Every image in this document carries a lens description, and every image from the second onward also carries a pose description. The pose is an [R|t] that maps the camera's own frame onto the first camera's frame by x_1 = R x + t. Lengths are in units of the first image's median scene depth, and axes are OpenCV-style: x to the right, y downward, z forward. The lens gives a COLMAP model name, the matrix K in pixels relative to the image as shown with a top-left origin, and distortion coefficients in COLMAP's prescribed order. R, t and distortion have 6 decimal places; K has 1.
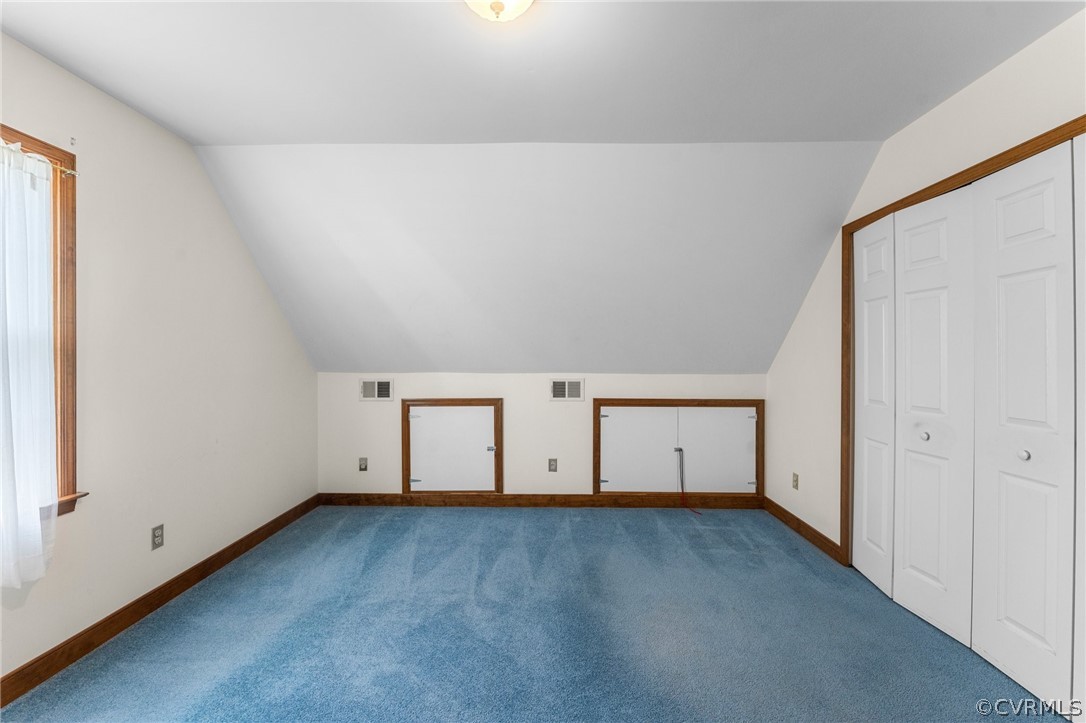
lens RADIAL K [[446.7, 0, 539.7], [0, 446.7, 357.1], [0, 0, 1]] dist [-0.000767, -0.000084]
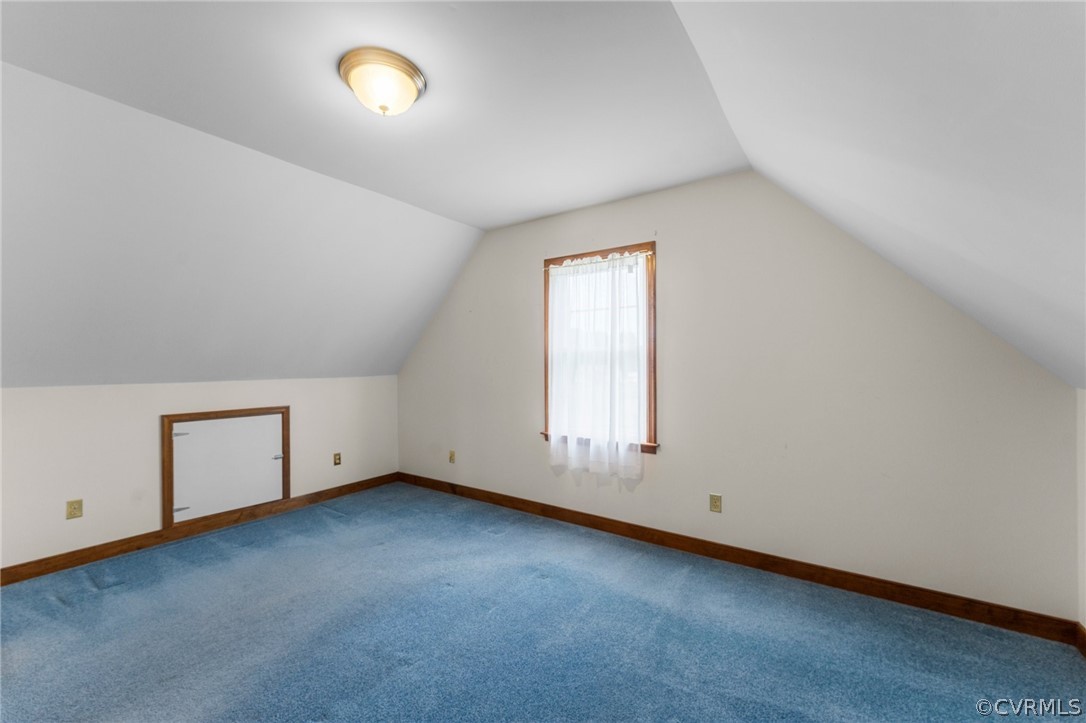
lens RADIAL K [[431.0, 0, 533.9], [0, 431.0, 363.0], [0, 0, 1]] dist [-0.000712, -0.000022]
pose [[-0.564508, 0.004411, -0.825416, 0.290393], [0.005864, 0.999982, 0.001333, -0.001278], [0.825407, -0.004088, -0.564524, 0.817953]]
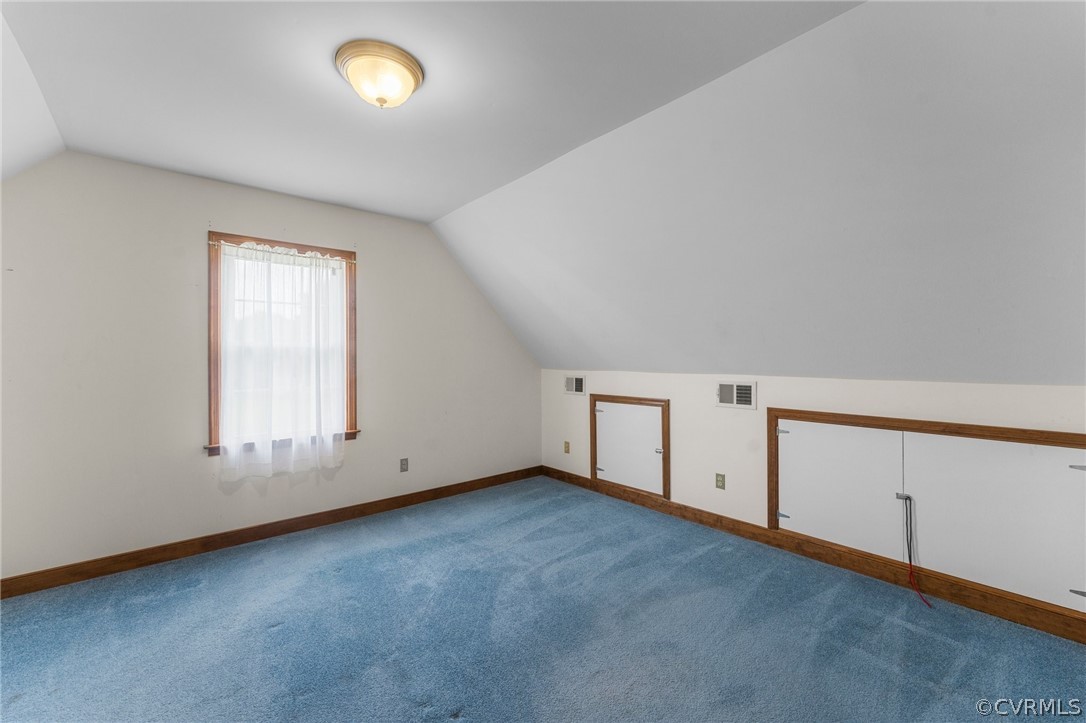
lens RADIAL K [[446.7, 0, 539.7], [0, 446.7, 357.1], [0, 0, 1]] dist [-0.000767, -0.000084]
pose [[0.652432, -0.004286, -0.757836, 0.485806], [0.007042, 0.999975, 0.000407, -0.000234], [0.757815, -0.005602, 0.652446, 0.187647]]
